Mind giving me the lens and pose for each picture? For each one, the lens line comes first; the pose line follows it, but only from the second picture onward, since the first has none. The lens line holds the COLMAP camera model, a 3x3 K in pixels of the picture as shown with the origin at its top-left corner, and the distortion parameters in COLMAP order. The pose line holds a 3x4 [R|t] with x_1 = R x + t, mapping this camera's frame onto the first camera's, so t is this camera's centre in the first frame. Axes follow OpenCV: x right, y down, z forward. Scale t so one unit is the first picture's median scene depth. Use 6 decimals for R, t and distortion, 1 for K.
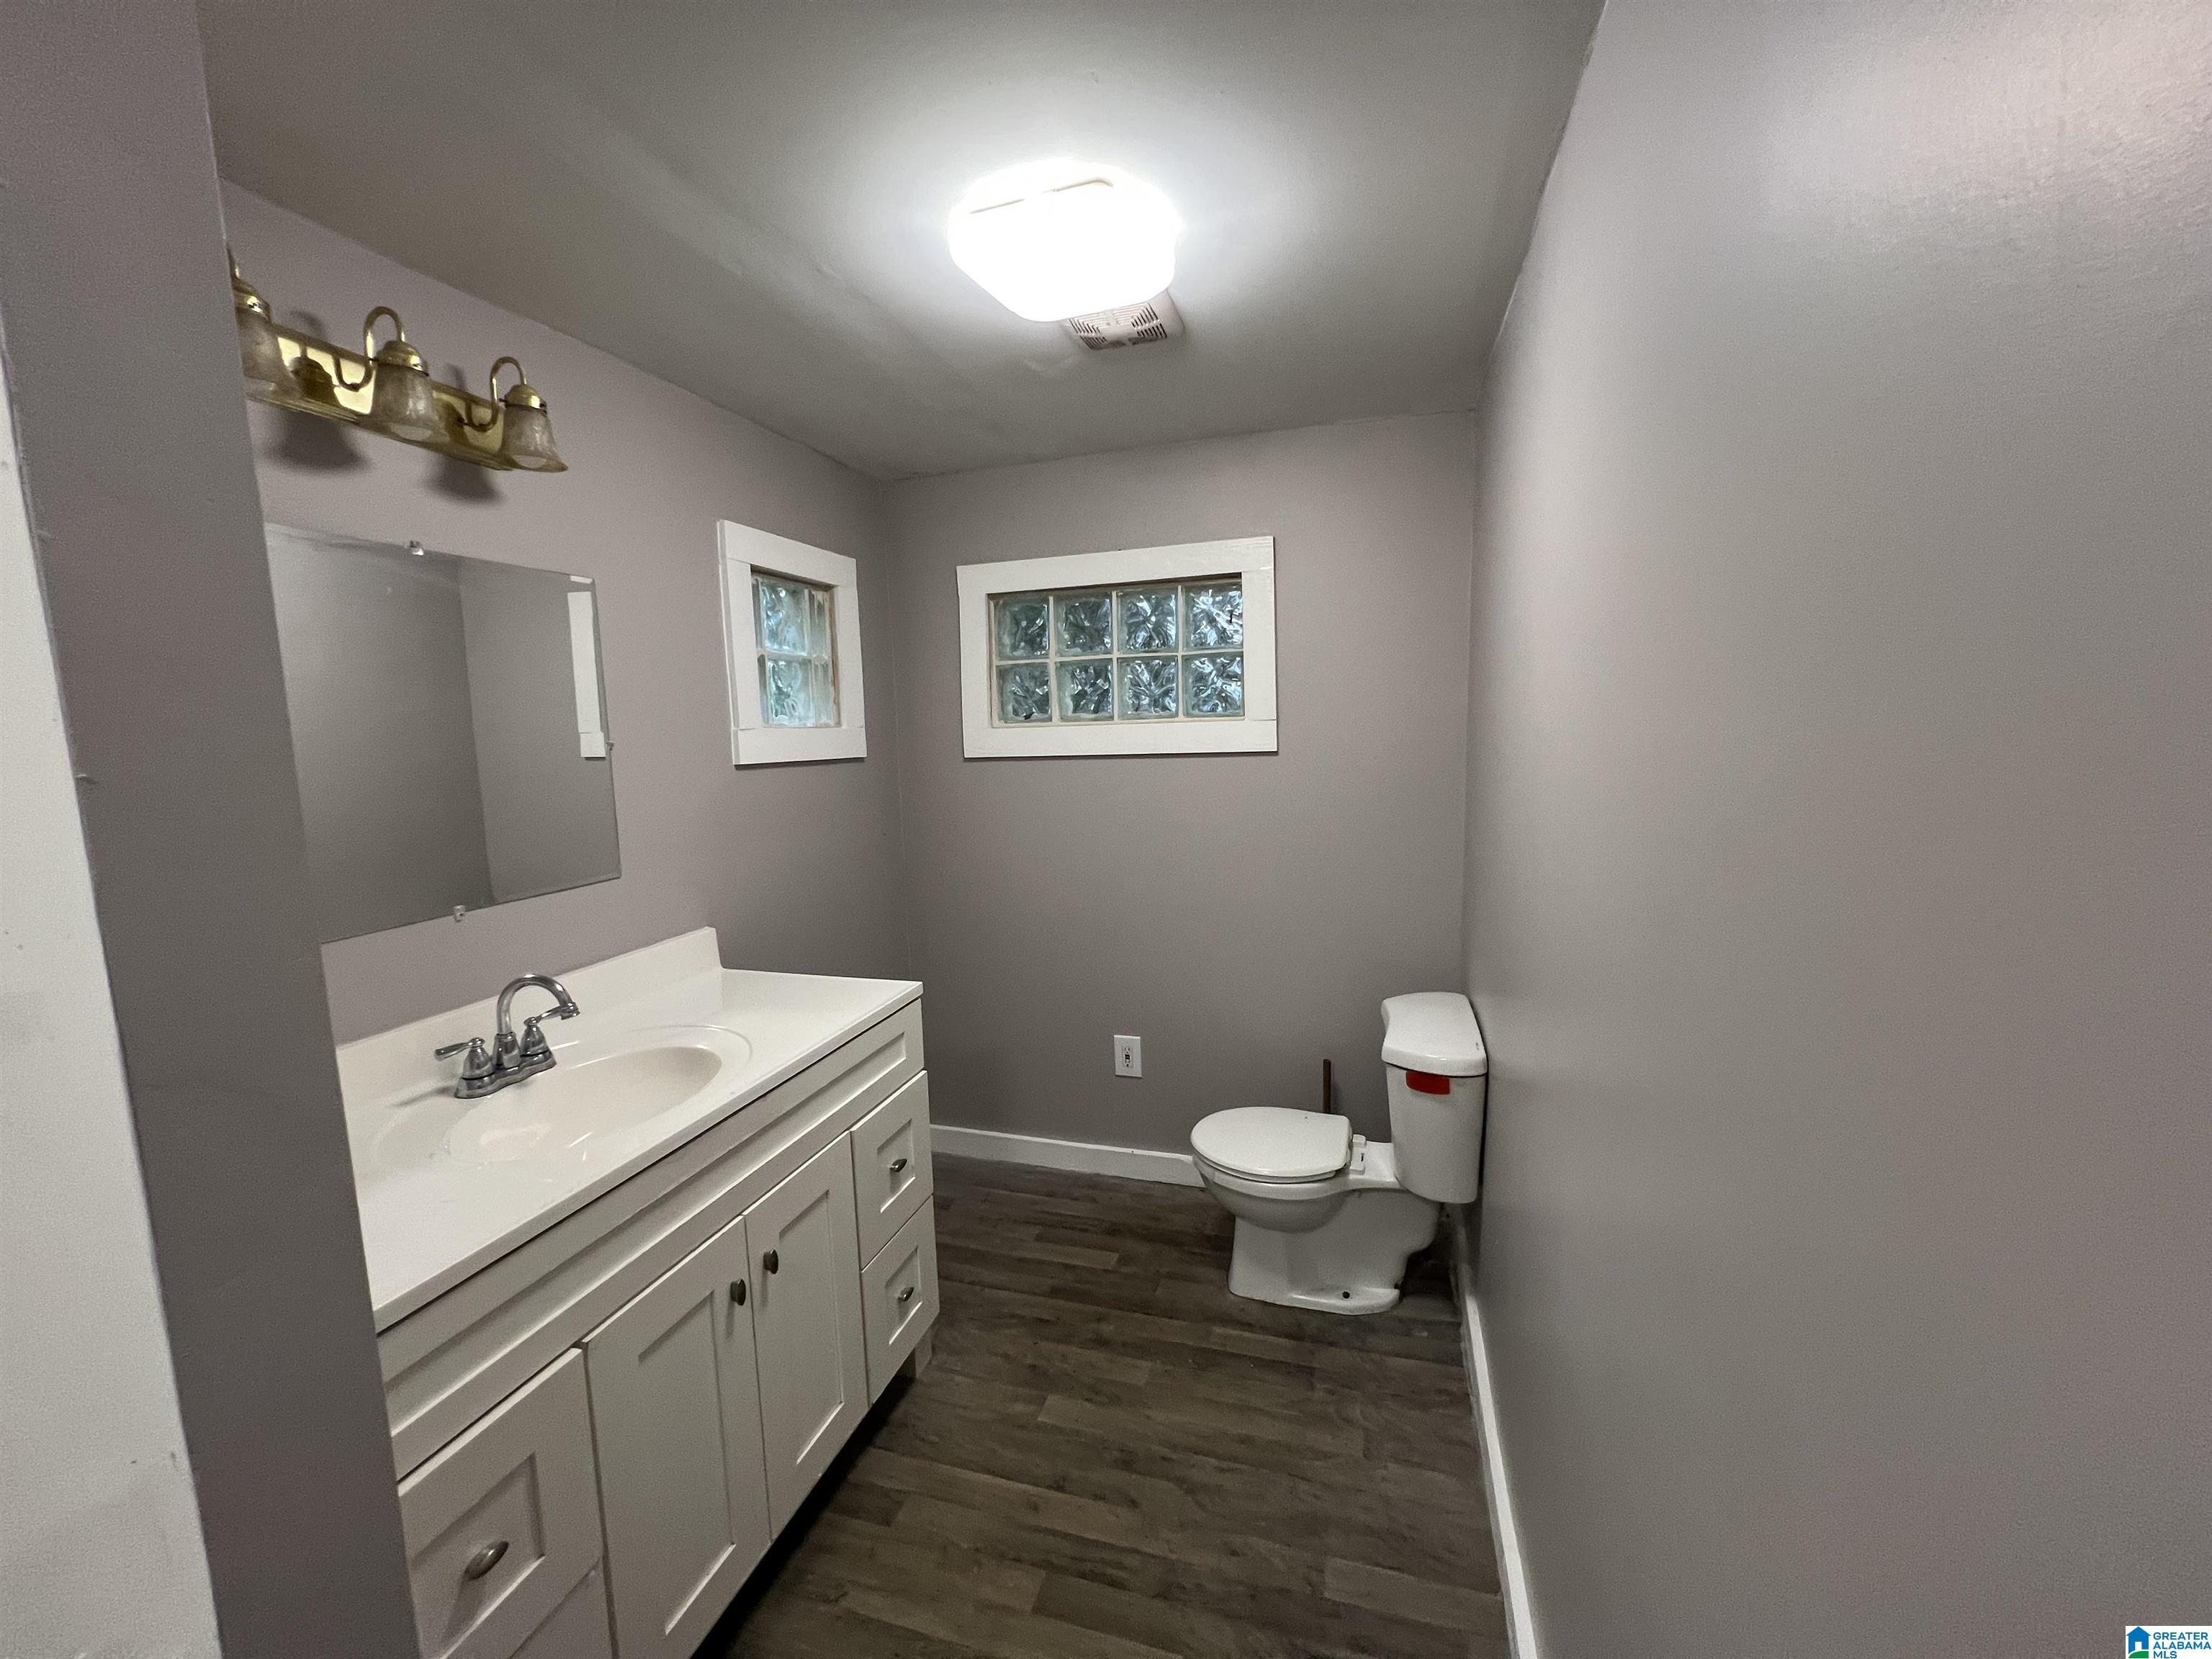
lens RADIAL K [[874.3, 0, 1099.9], [0, 874.3, 837.5], [0, 0, 1]] dist [0.003370, 0.001240]
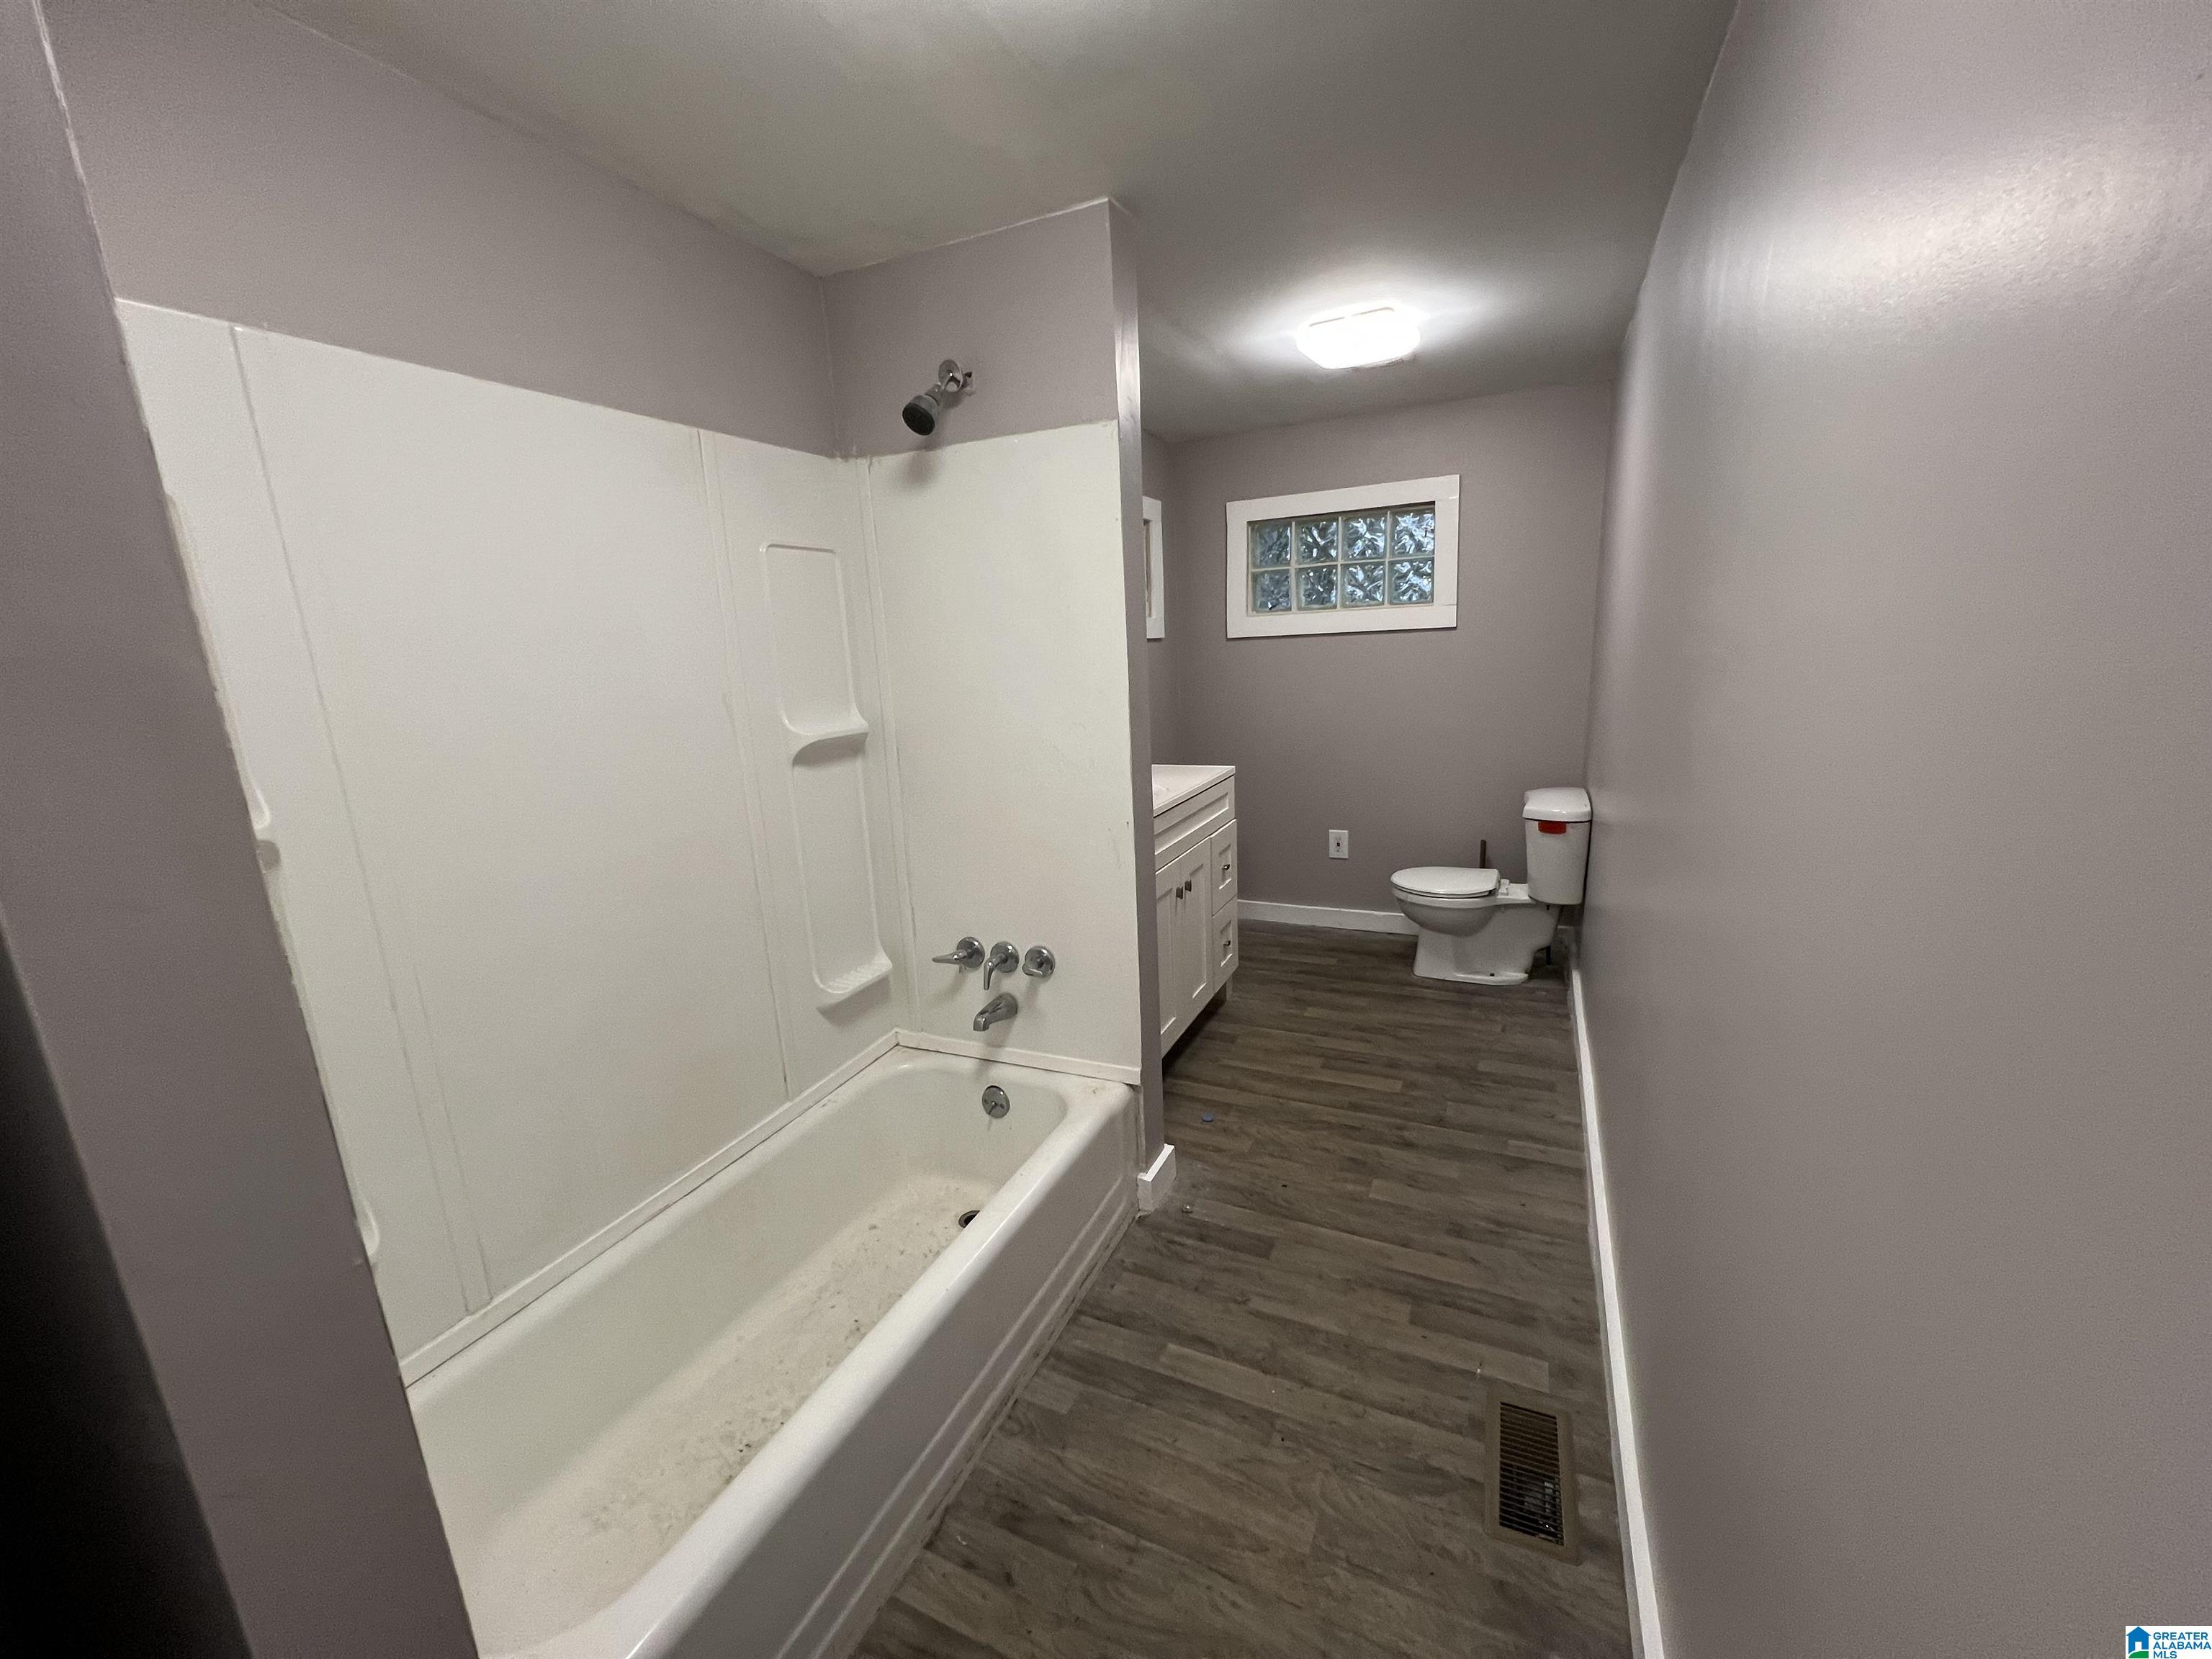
lens RADIAL K [[874.3, 0, 1108.1], [0, 874.3, 834.1], [0, 0, 1]] dist [0.003370, 0.001240]
pose [[0.990810, 0.012341, -0.134700, -0.186914], [0.000156, 0.995724, 0.092374, 0.121551], [0.135265, -0.091546, 0.986571, -0.599243]]
